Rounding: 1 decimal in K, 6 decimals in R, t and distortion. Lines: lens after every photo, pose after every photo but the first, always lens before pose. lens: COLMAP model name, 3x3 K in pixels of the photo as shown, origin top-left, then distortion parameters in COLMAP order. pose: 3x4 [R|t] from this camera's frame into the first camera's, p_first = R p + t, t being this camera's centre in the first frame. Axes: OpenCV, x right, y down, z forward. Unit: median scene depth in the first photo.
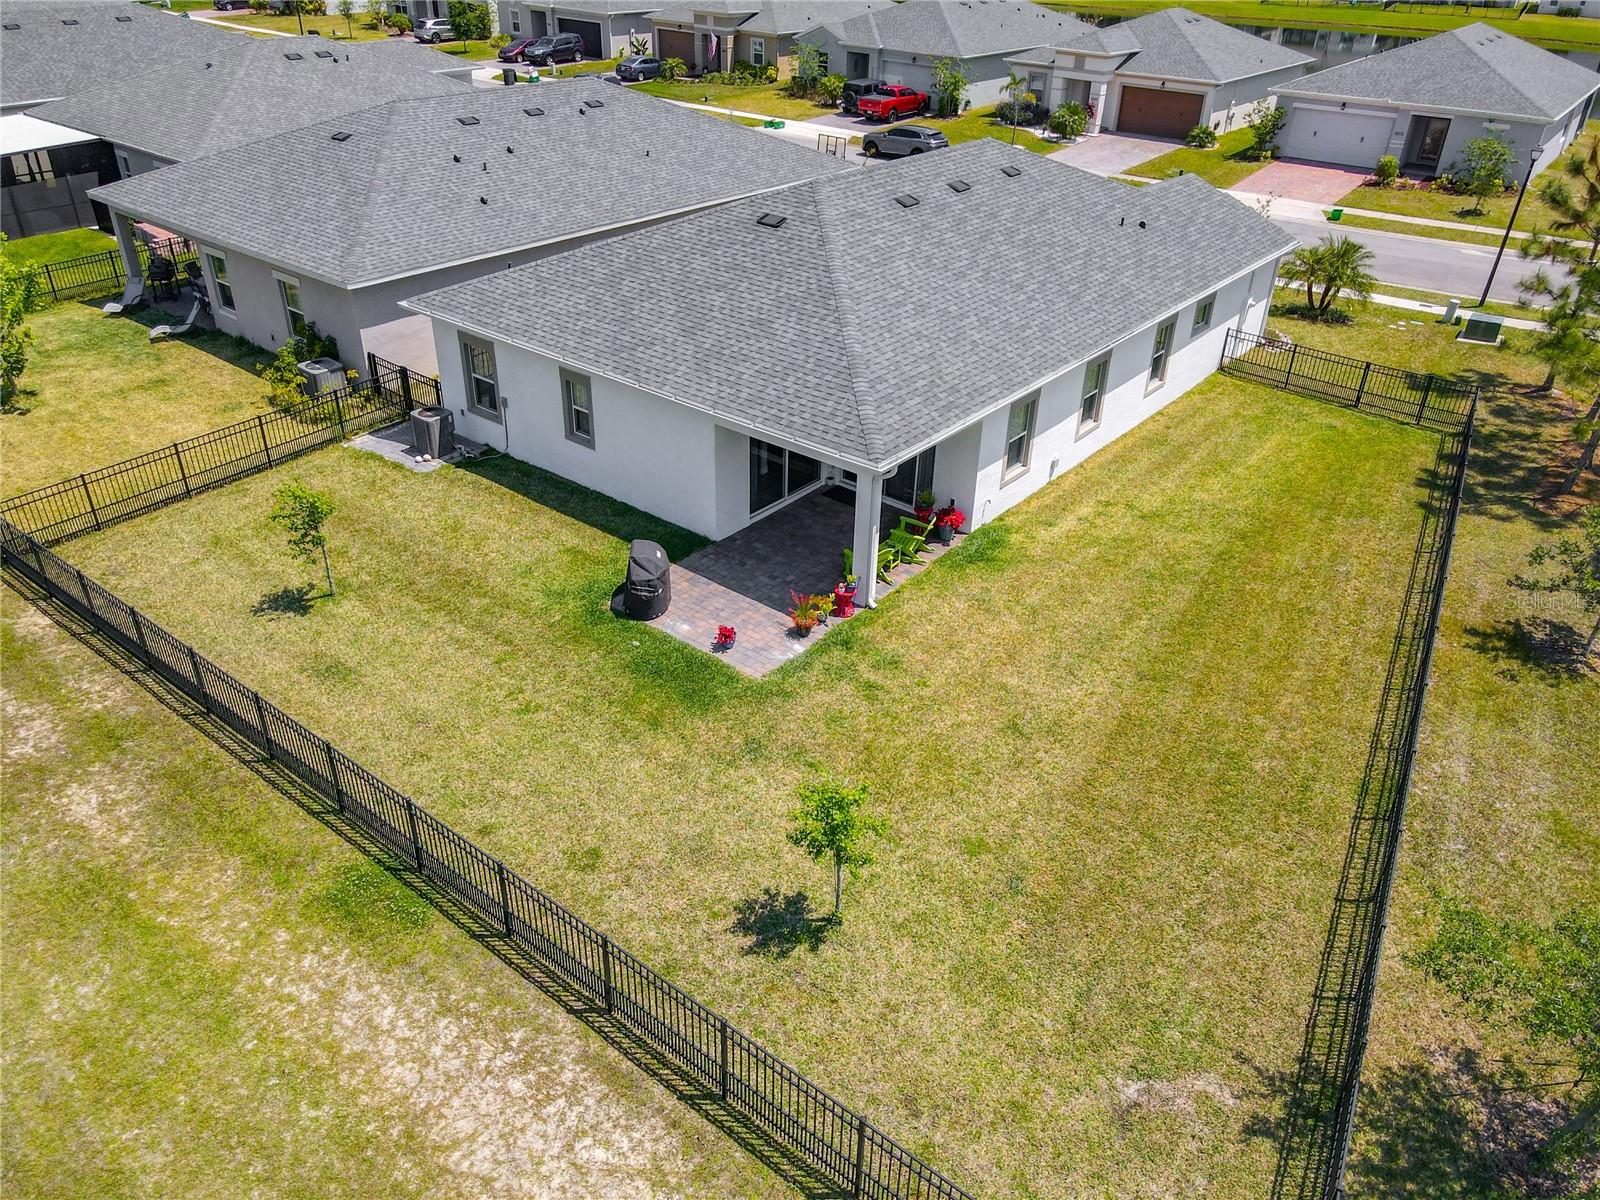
lens RADIAL K [[1174.9, 0, 813.6], [0, 1174.9, 599.8], [0, 0, 1]] dist [0.000634, 0.029586]
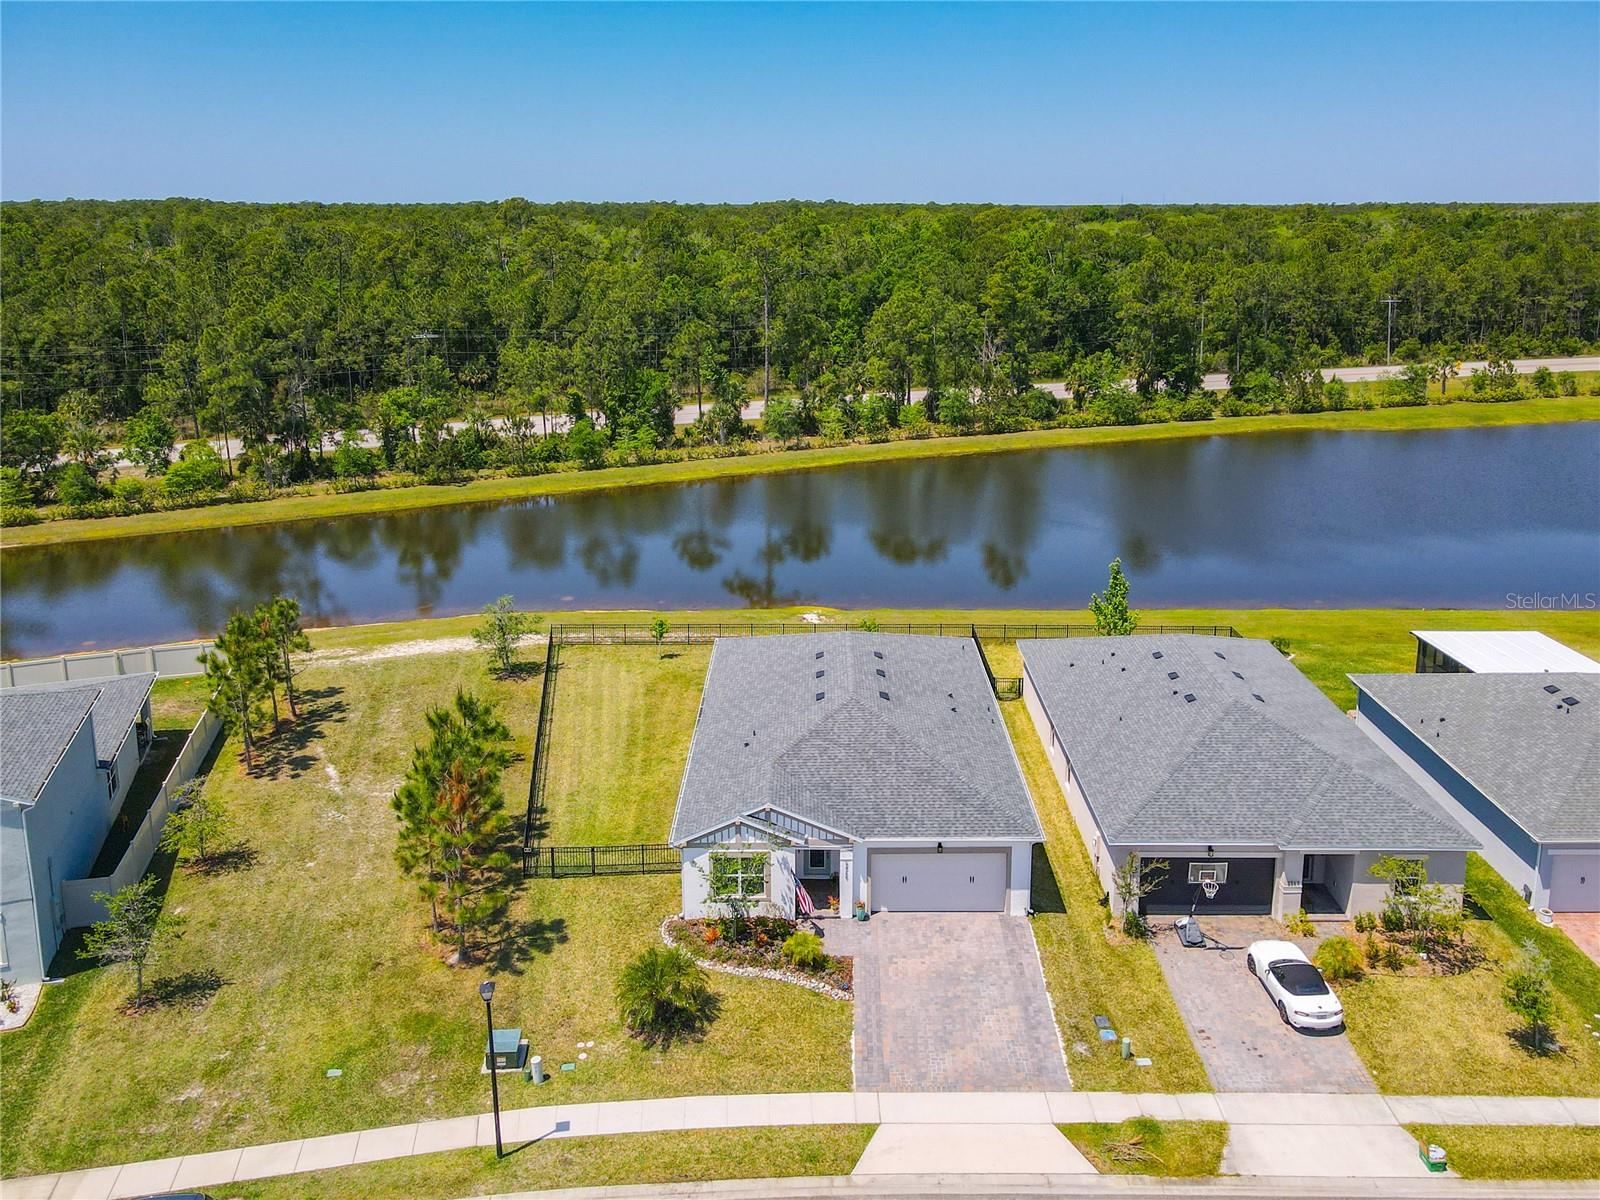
lens RADIAL K [[1216.5, 0, 815.9], [0, 1216.5, 459.7], [0, 0, 1]] dist [0.003144, 0.011274]
pose [[-0.782931, 0.098155, -0.614316, 1.545587], [-0.341953, 0.757020, 0.556766, -2.041002], [0.519699, 0.645977, -0.559130, 2.283997]]
